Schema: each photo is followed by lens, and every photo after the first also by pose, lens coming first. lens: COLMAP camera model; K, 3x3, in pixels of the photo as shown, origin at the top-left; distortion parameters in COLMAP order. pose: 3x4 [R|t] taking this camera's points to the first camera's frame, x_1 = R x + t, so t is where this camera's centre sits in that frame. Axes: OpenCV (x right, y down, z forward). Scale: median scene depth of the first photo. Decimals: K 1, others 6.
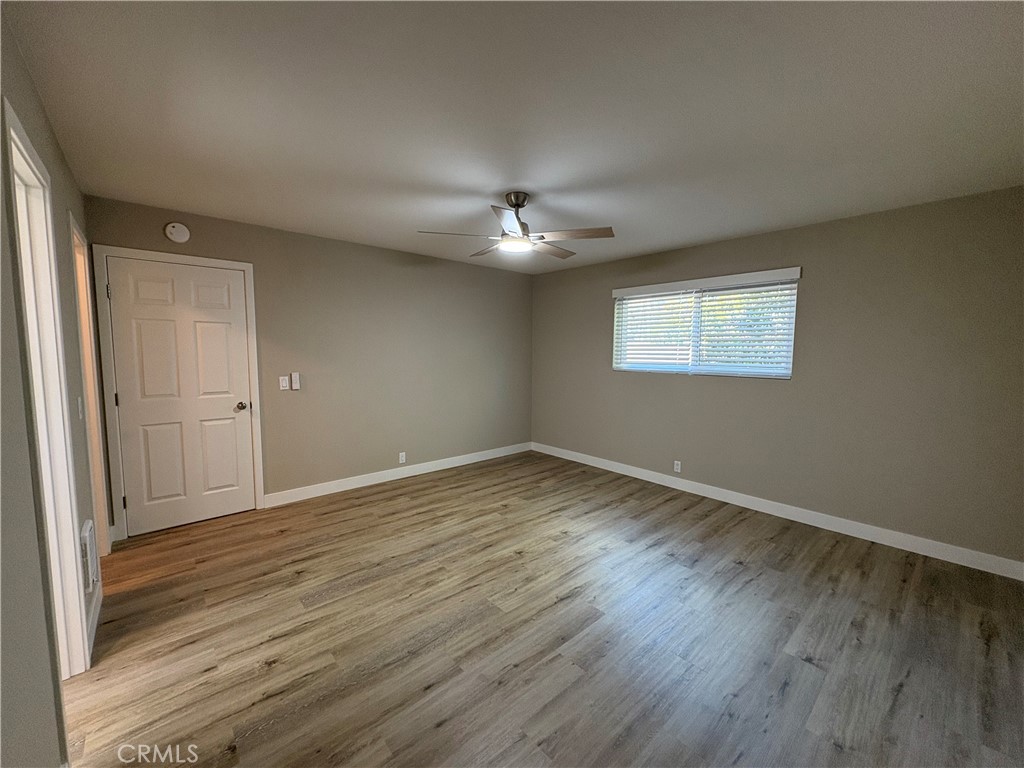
lens RADIAL K [[407.9, 0, 512.0], [0, 407.9, 384.0], [0, 0, 1]] dist [-0.000013, 0.000361]
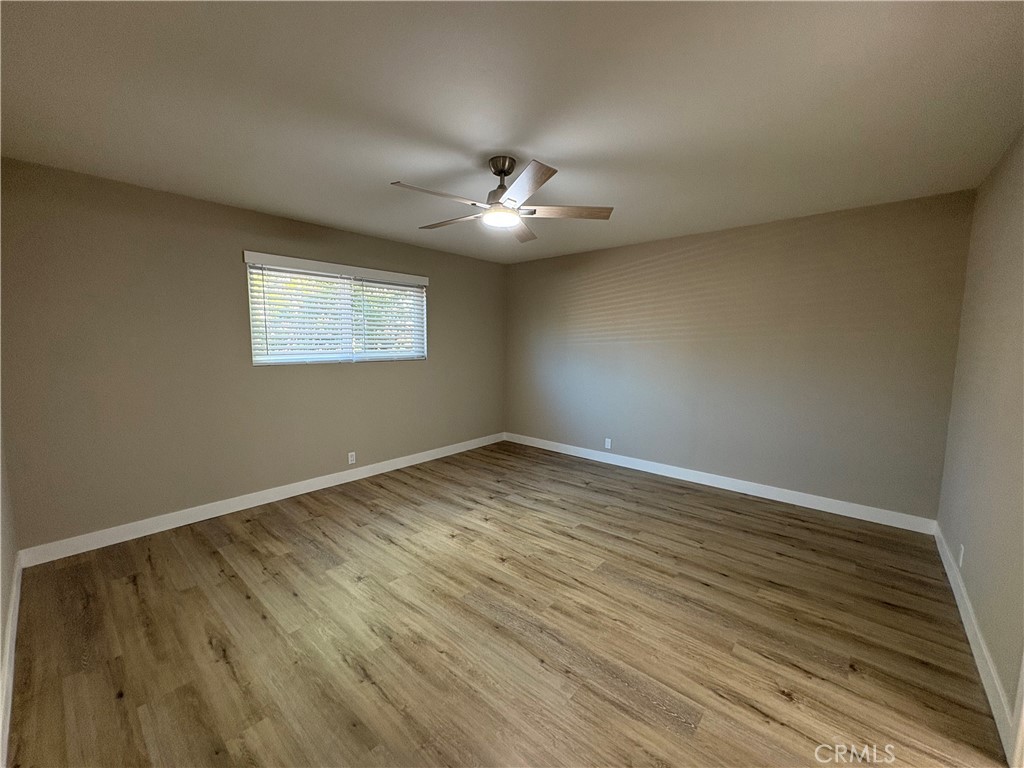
lens RADIAL K [[407.9, 0, 512.0], [0, 407.9, 384.0], [0, 0, 1]] dist [-0.000013, 0.000361]
pose [[-0.124632, -0.111168, 0.985956, -0.868807], [0.078991, 0.989438, 0.121546, -0.089524], [-0.989054, 0.093030, -0.114535, 1.077719]]
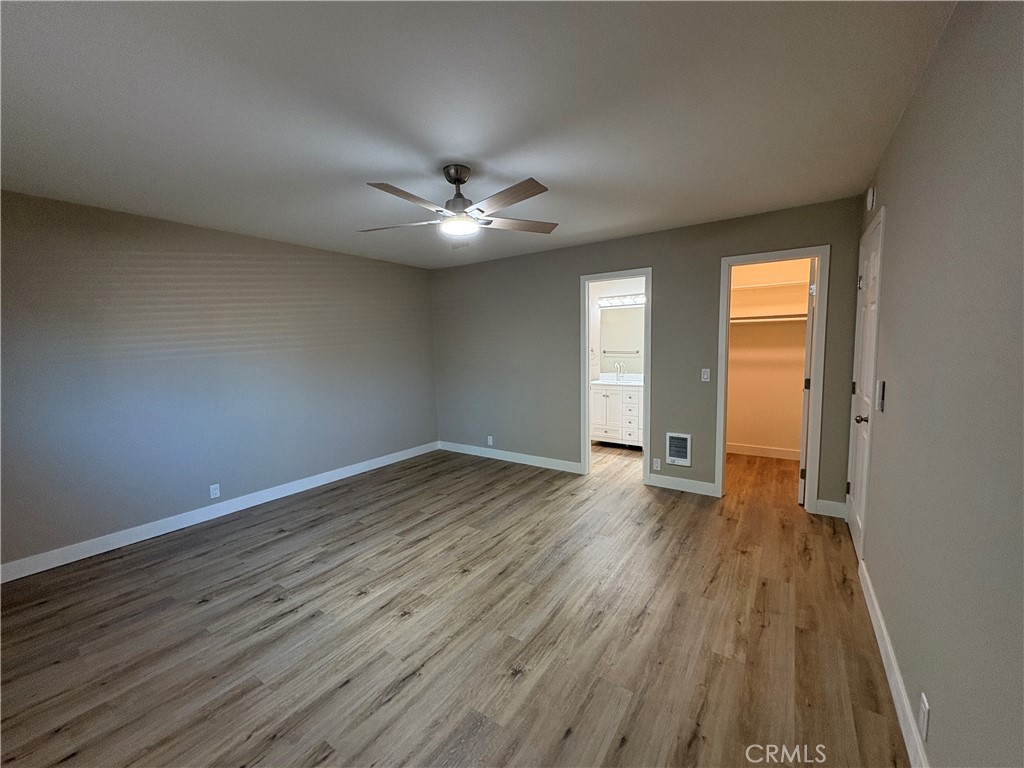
lens RADIAL K [[407.9, 0, 512.0], [0, 407.9, 384.0], [0, 0, 1]] dist [-0.000013, 0.000361]
pose [[-0.971499, 0.036928, -0.234150, 0.116126], [-0.005256, 0.984192, 0.177024, -0.156908], [0.236986, 0.173210, -0.955948, 1.864412]]
